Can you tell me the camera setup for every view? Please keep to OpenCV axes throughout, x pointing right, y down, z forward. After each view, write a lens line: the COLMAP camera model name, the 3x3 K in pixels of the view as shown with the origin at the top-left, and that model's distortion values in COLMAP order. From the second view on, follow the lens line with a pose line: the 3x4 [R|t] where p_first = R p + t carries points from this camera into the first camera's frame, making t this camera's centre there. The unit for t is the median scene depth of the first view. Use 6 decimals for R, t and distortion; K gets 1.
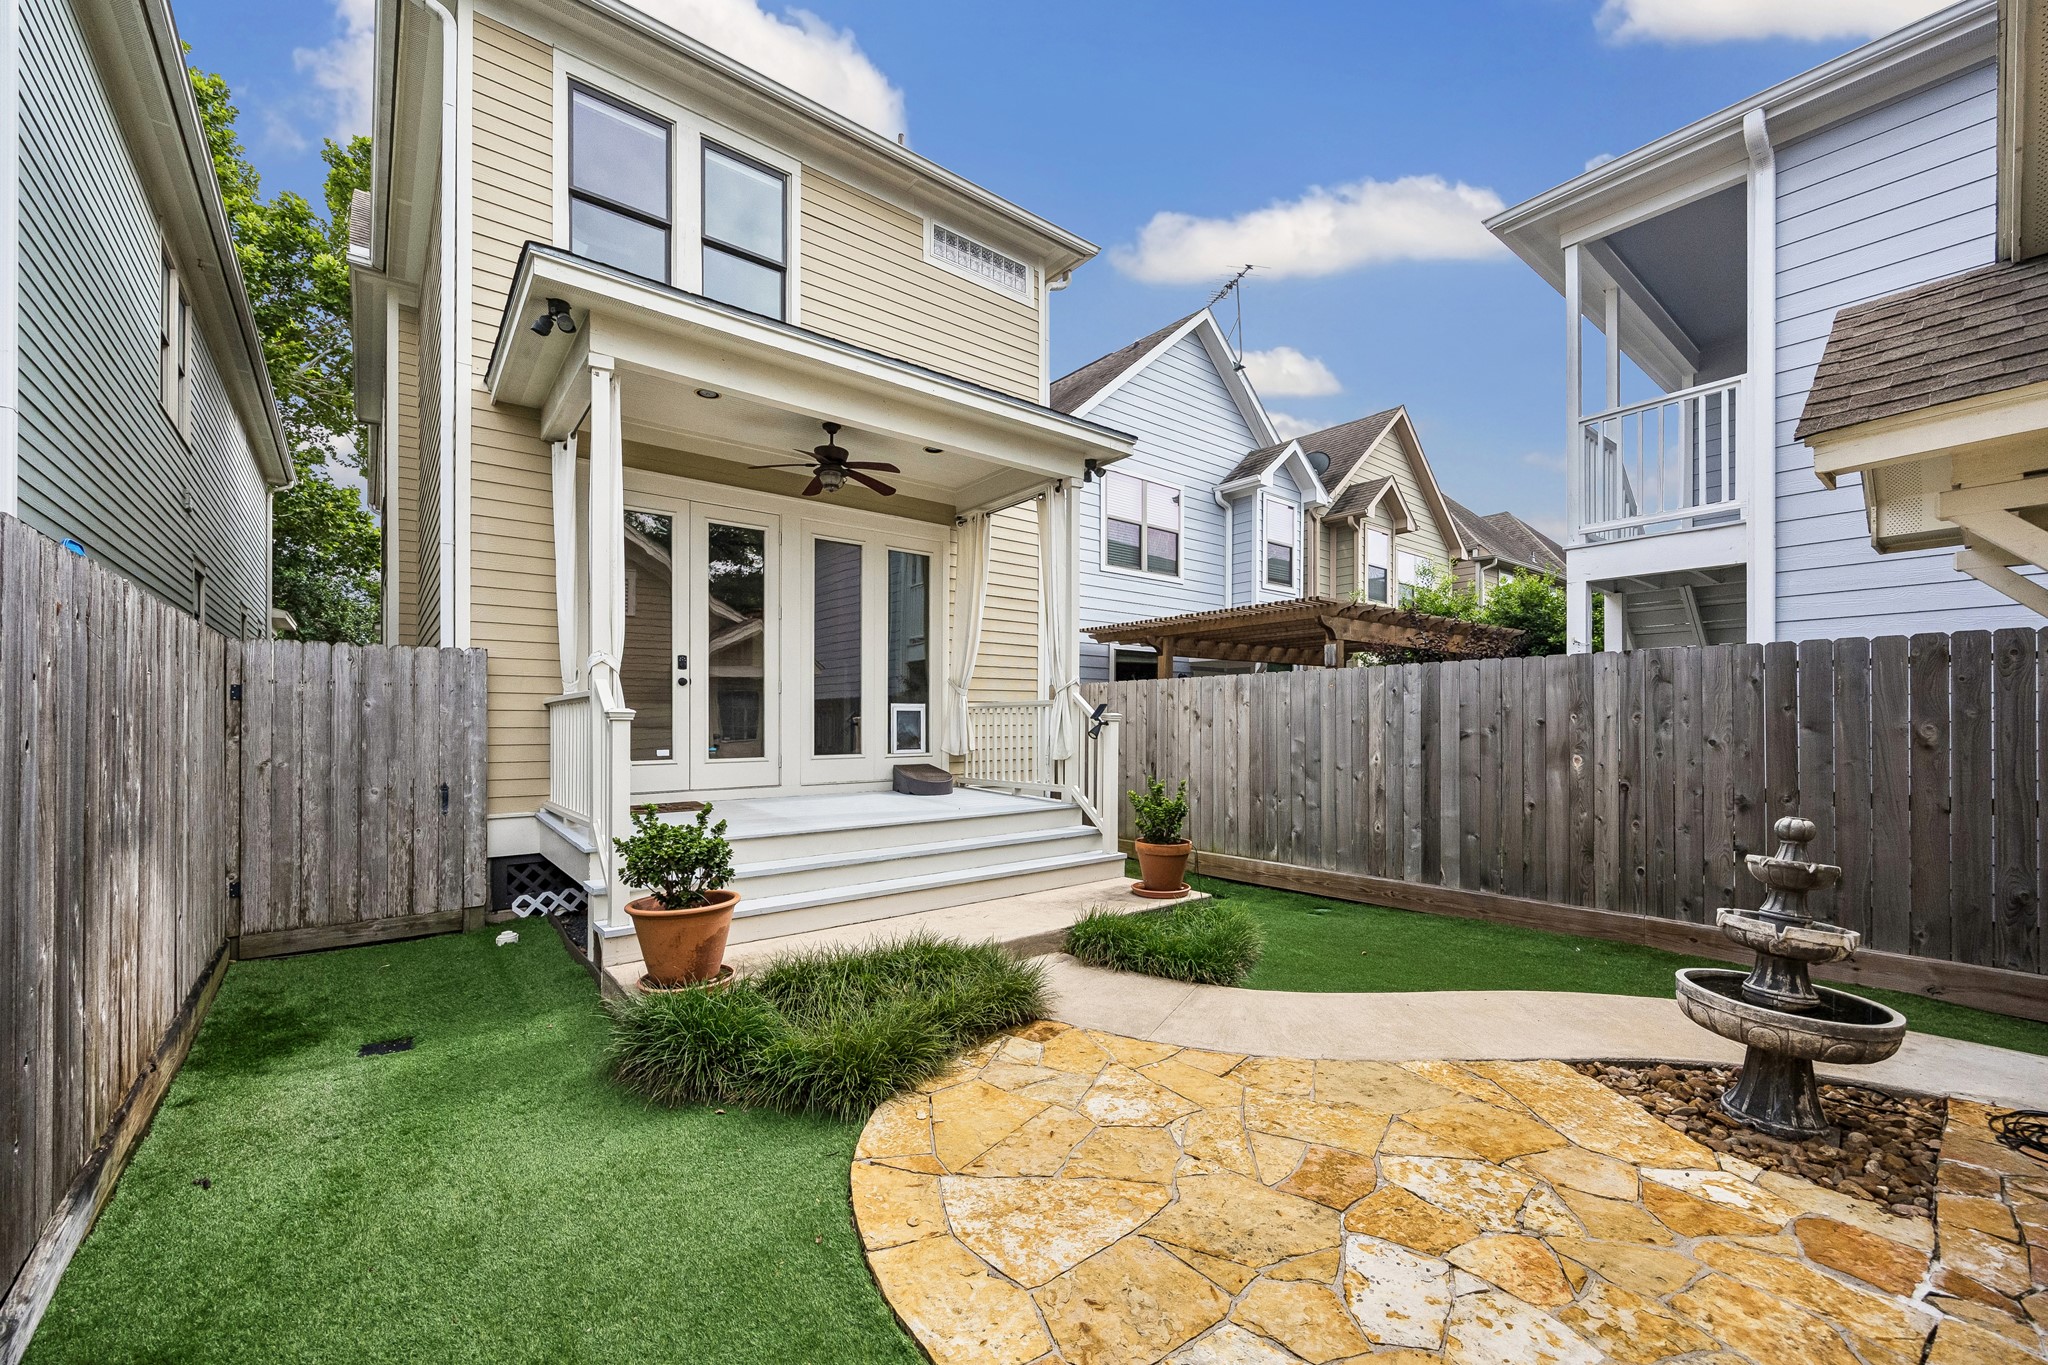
lens RADIAL K [[803.0, 0, 1017.9], [0, 803.0, 703.4], [0, 0, 1]] dist [-0.000775, 0.000051]
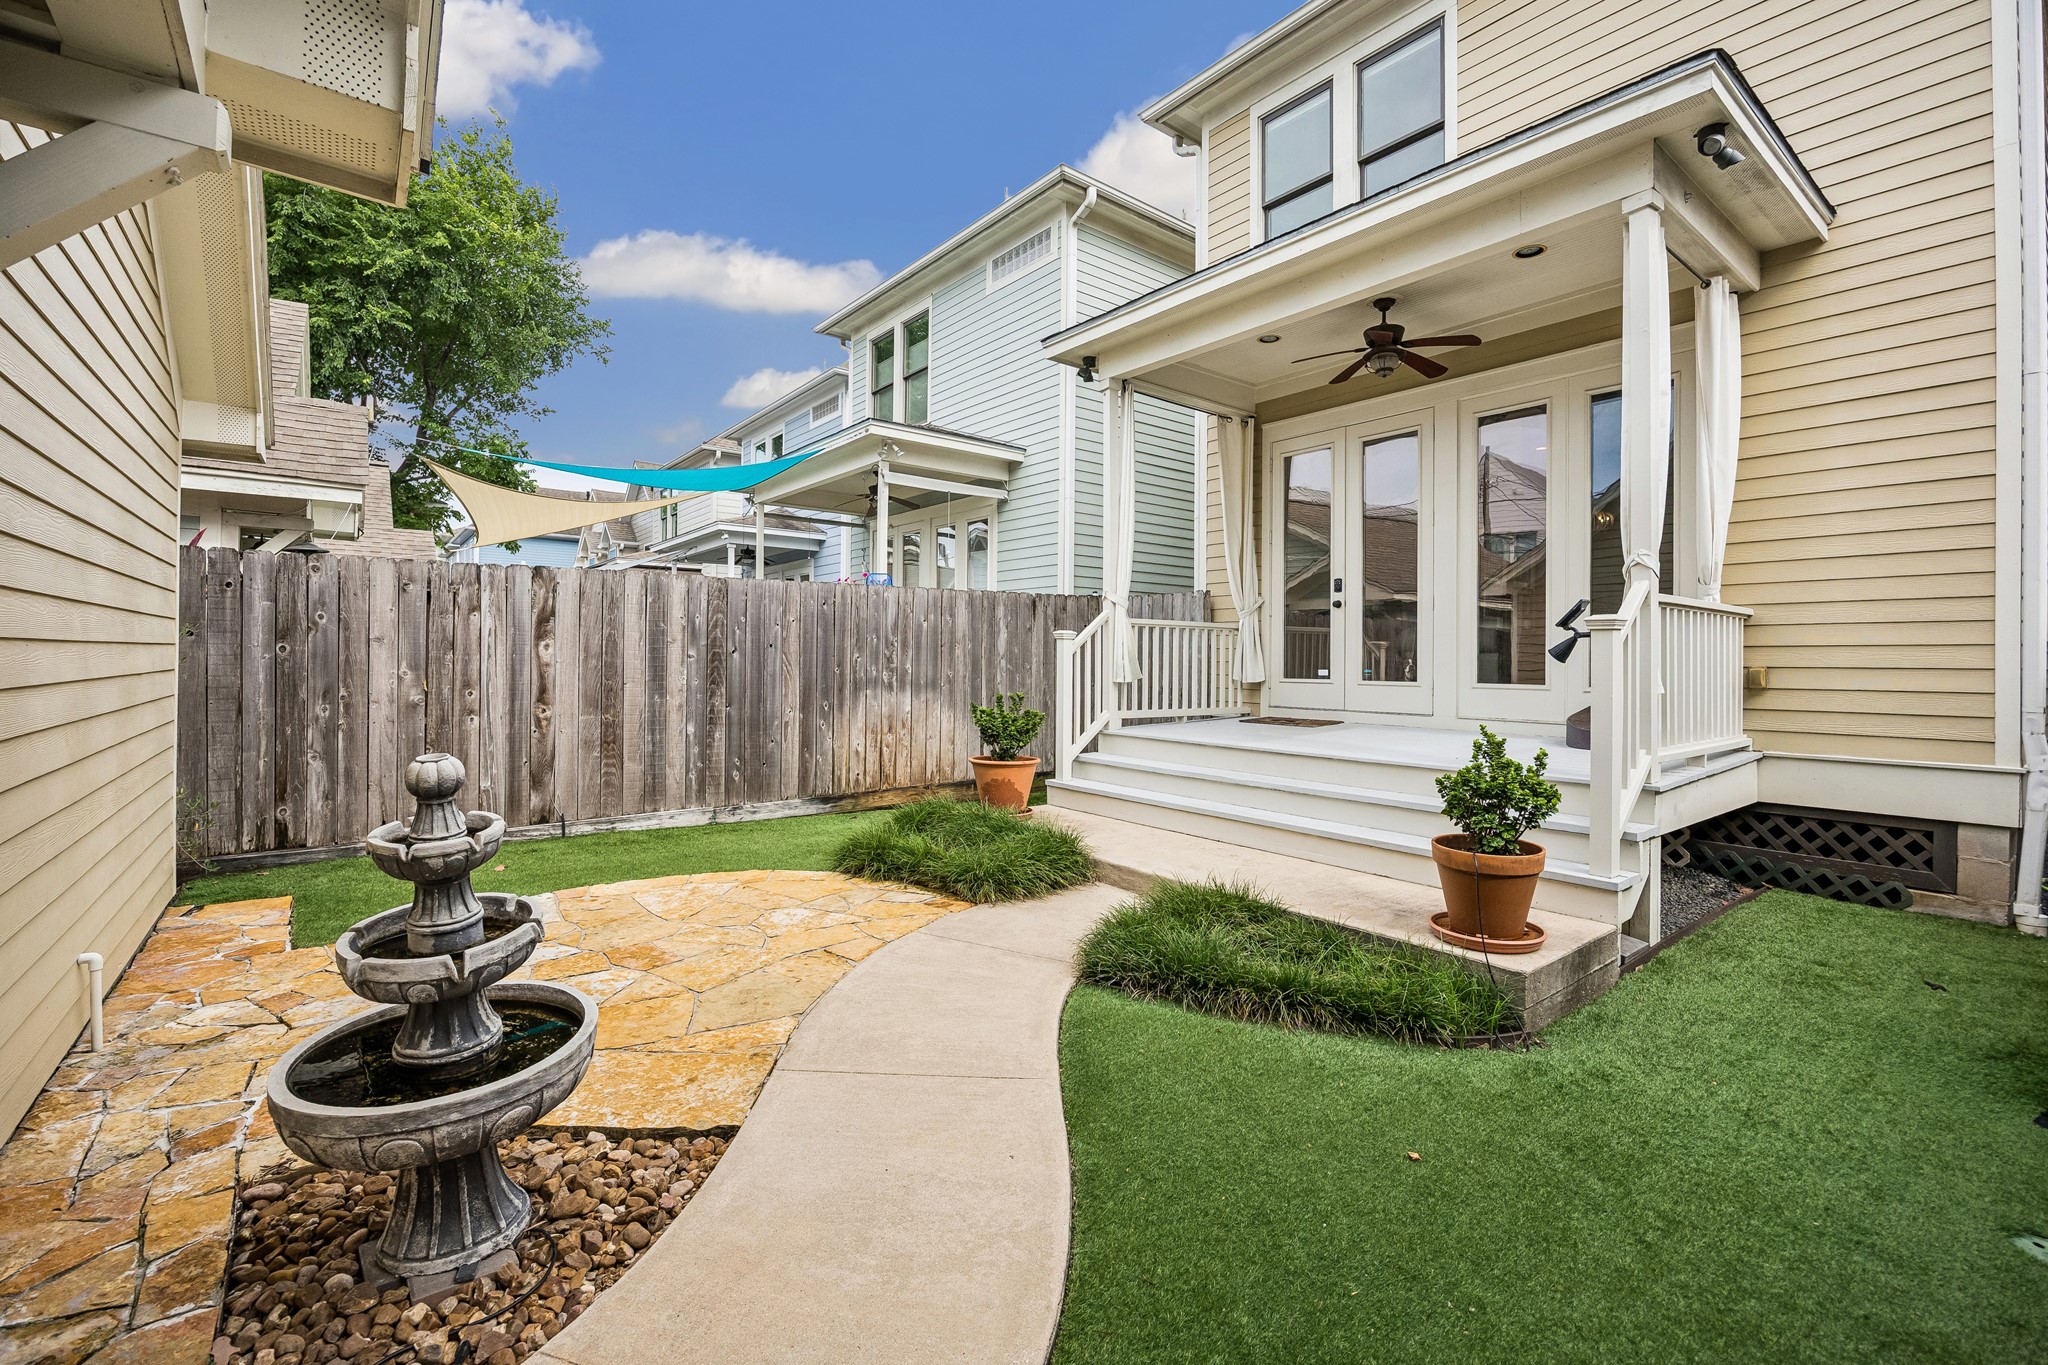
lens RADIAL K [[821.1, 0, 1024.5], [0, 821.1, 649.7], [0, 0, 1]] dist [-0.038024, 0.000040]
pose [[0.014879, -0.008124, -0.999856, 0.630098], [0.020353, 0.999762, -0.007820, 0.031368], [0.999682, -0.020234, 0.015041, 0.579669]]
